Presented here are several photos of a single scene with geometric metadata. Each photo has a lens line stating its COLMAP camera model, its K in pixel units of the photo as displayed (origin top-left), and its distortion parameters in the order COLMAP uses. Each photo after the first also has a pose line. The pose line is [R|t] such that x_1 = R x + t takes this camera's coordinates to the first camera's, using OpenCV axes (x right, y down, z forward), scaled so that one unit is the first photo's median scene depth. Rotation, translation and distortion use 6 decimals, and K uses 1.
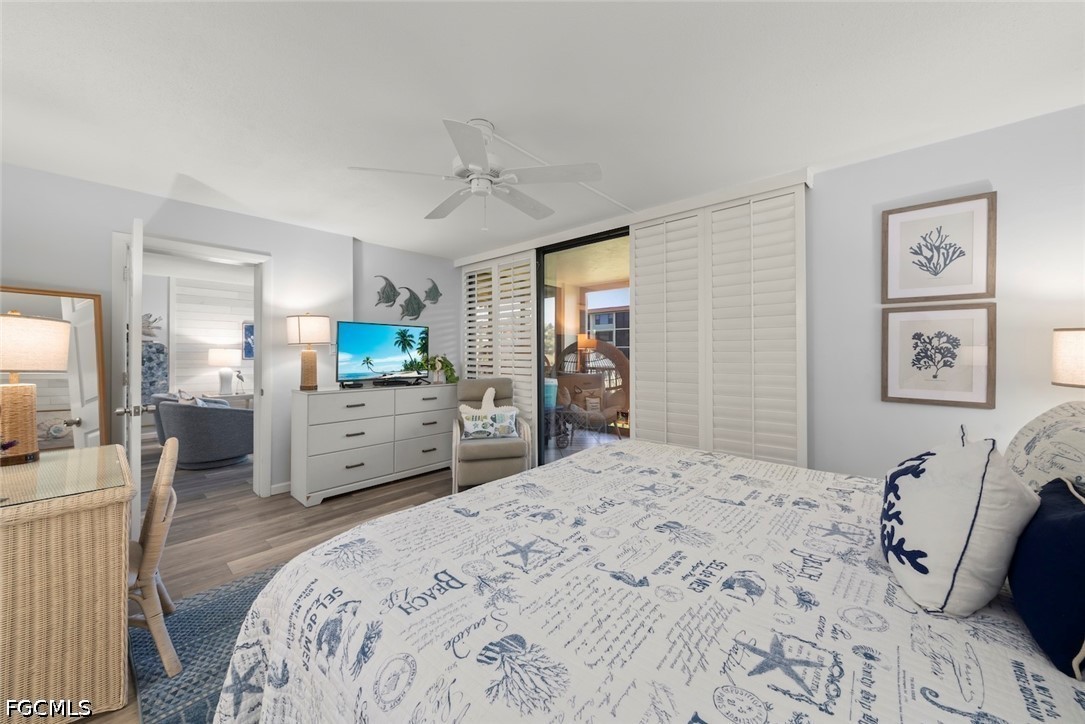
lens RADIAL K [[387.8, 0, 547.9], [0, 387.8, 354.3], [0, 0, 1]] dist [-0.007499, 0.001174]
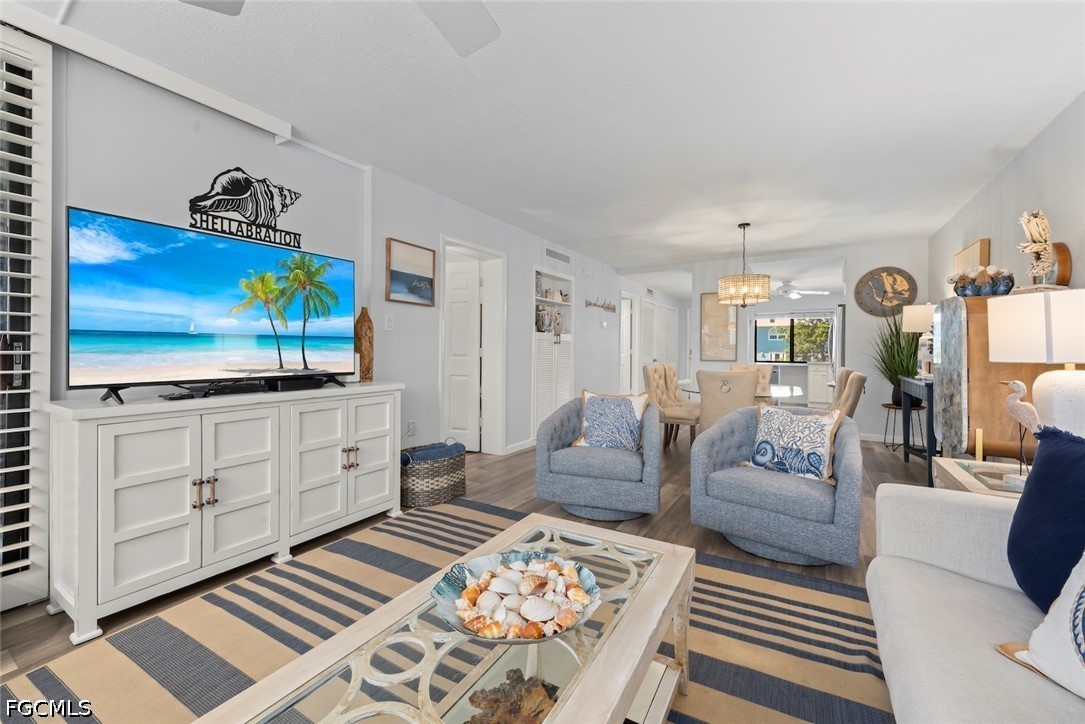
lens RADIAL K [[436.3, 0, 540.5], [0, 436.3, 351.9], [0, 0, 1]] dist [0.001440, -0.000620]
pose [[-0.986250, -0.007291, -0.165099, -0.939940], [-0.008458, 0.999944, 0.006367, 0.047695], [0.165044, 0.007676, -0.986256, 2.411400]]
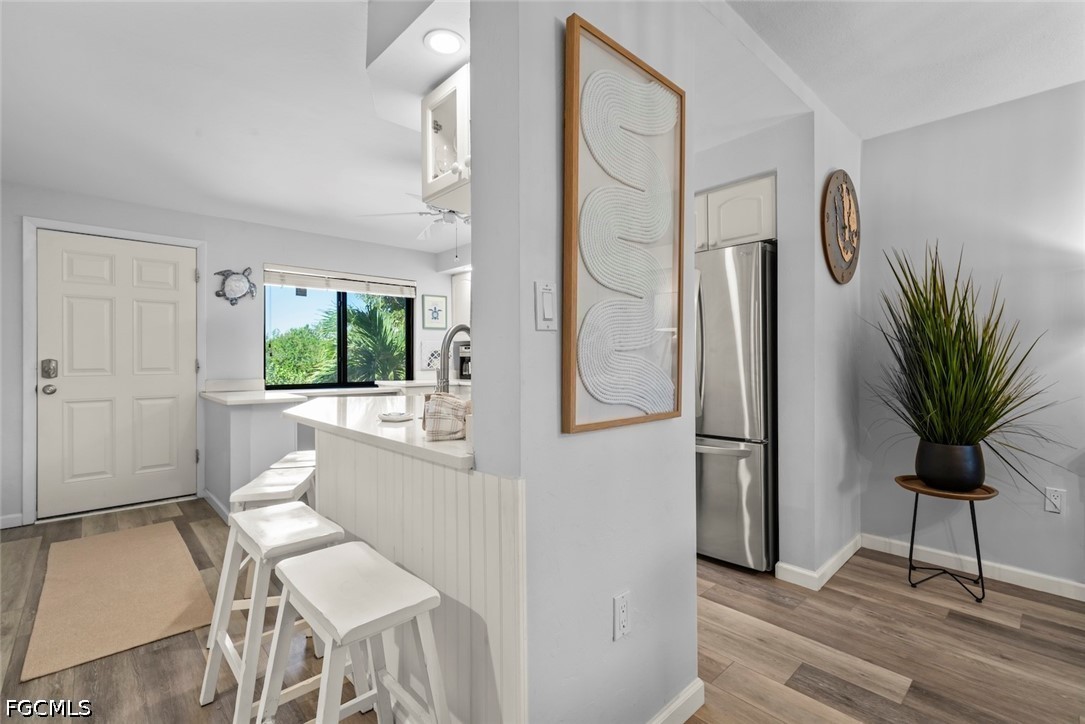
lens RADIAL K [[475.7, 0, 542.6], [0, 475.7, 360.0], [0, 0, 1]] dist [0.000477, -0.001557]
pose [[-0.092782, 0.004428, -0.995677, -1.699943], [0.001050, 0.999990, 0.004349, 0.037068], [0.995686, -0.000642, -0.092786, 0.455901]]
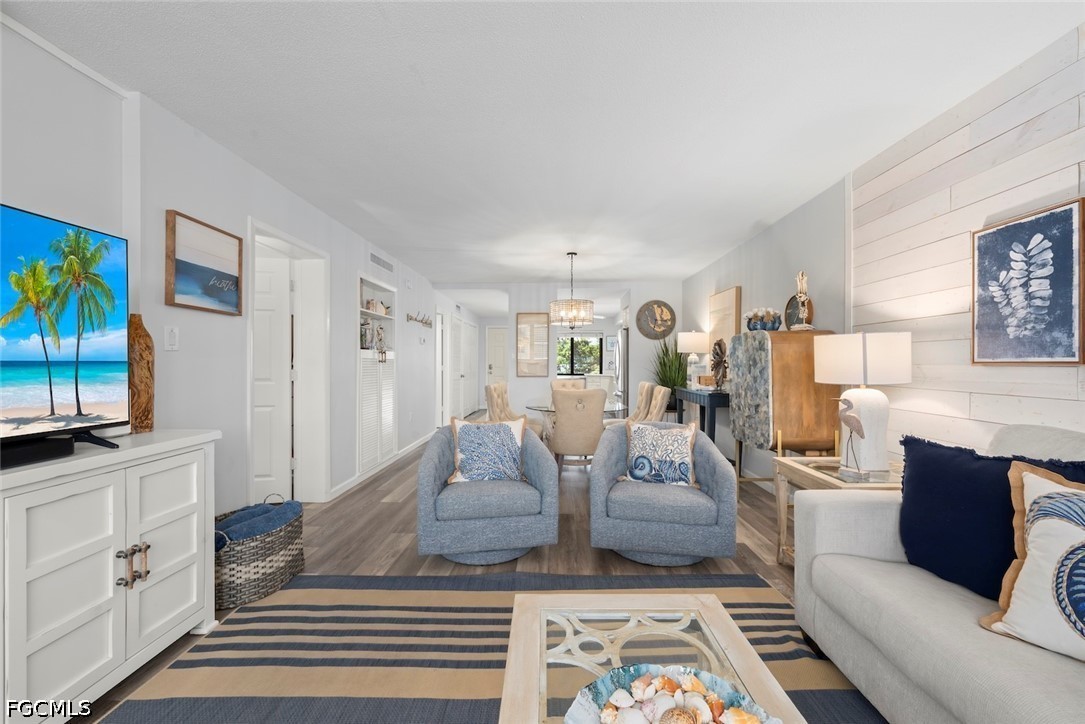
lens RADIAL K [[423.9, 0, 540.8], [0, 423.9, 364.0], [0, 0, 1]] dist [-0.001716, 0.000656]
pose [[-0.773281, 0.000772, -0.634063, -0.775185], [-0.001465, 0.999994, 0.003004, 0.024969], [0.634062, 0.003252, -0.773276, 2.205658]]
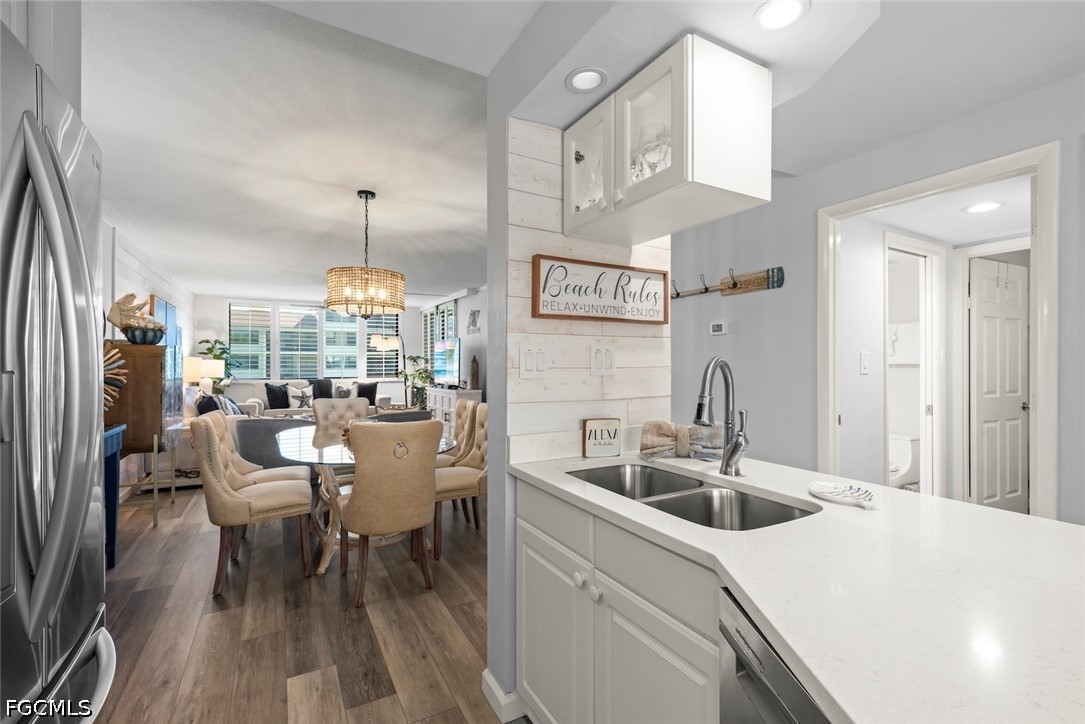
lens RADIAL K [[475.7, 0, 539.2], [0, 475.7, 361.6], [0, 0, 1]] dist [0.000477, -0.001557]
pose [[0.338677, 0.006393, 0.940881, -2.760844], [0.001192, 0.999973, -0.007224, 0.003898], [-0.940902, 0.003568, 0.338660, 0.314438]]
